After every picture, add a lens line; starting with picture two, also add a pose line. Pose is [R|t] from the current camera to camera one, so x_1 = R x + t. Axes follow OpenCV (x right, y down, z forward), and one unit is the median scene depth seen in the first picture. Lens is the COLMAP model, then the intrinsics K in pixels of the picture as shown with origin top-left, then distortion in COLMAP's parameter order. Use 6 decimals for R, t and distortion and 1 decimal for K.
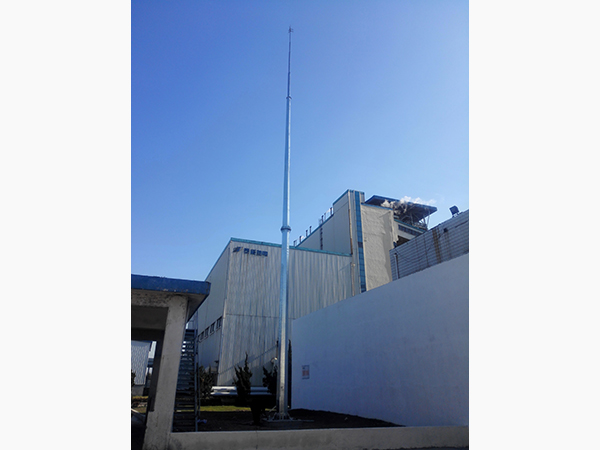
lens RADIAL K [[368.5, 0, 299.3], [0, 368.5, 225.5], [0, 0, 1]] dist [0.041355, -0.000276]
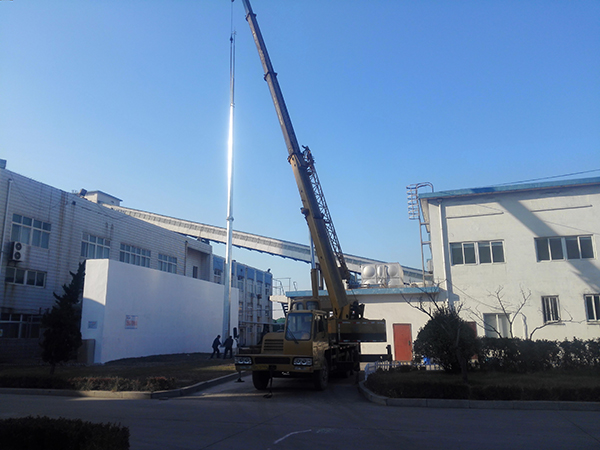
lens RADIAL K [[490.2, 0, 299.2], [0, 490.2, 225.5], [0, 0, 1]] dist [0.003476, -0.017169]
pose [[-0.789430, 0.140447, 0.597558, -1.095500], [-0.233227, 0.831845, -0.503627, 0.712072], [-0.567808, -0.536944, -0.623927, 1.650095]]
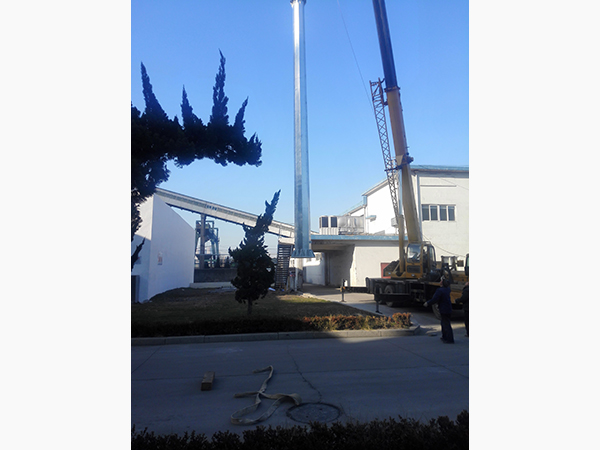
lens RADIAL K [[368.5, 0, 300.9], [0, 368.5, 221.9], [0, 0, 1]] dist [0.041355, -0.000276]
pose [[-0.977387, 0.030592, 0.209233, -0.564563], [-0.079736, 0.863118, -0.498667, 0.743620], [-0.195848, -0.504075, -0.841161, 1.735398]]
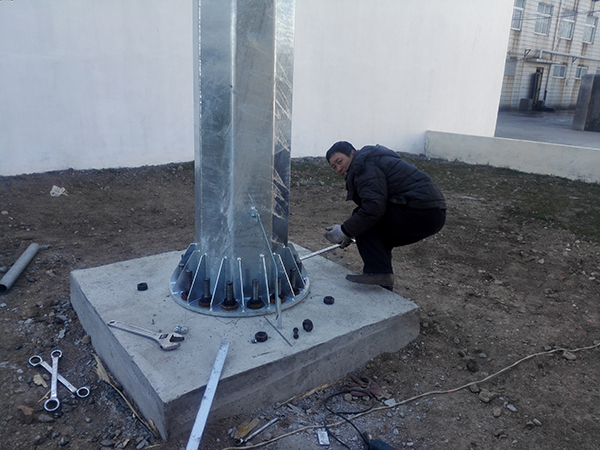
lens RADIAL K [[490.2, 0, 300.3], [0, 490.2, 227.2], [0, 0, 1]] dist [0.003476, -0.017169]
pose [[-0.324919, -0.292690, 0.899311, -0.175896], [-0.400864, 0.903882, 0.149347, 0.318009], [-0.856584, -0.311976, -0.411018, 0.731094]]
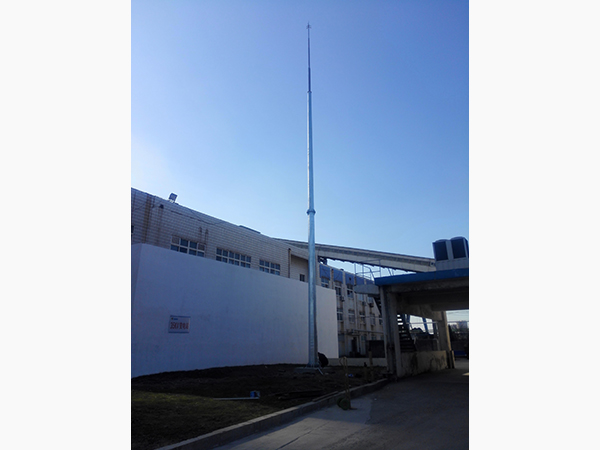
lens RADIAL K [[368.5, 0, 294.8], [0, 368.5, 224.0], [0, 0, 1]] dist [0.041355, -0.000276]
pose [[-0.560346, 0.253925, 0.788374, -0.755149], [-0.327401, 0.806418, -0.492441, 0.518071], [-0.760803, -0.534052, -0.368738, 1.192311]]
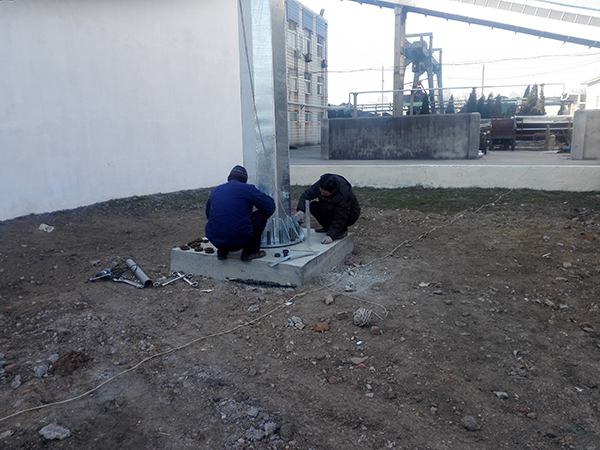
lens RADIAL K [[490.2, 0, 301.0], [0, 490.2, 225.9], [0, 0, 1]] dist [0.003476, -0.017169]
pose [[-0.748256, -0.121582, 0.652174, -0.225660], [-0.245663, 0.963958, -0.102149, 0.369049], [-0.616248, -0.236649, -0.751156, 0.853216]]
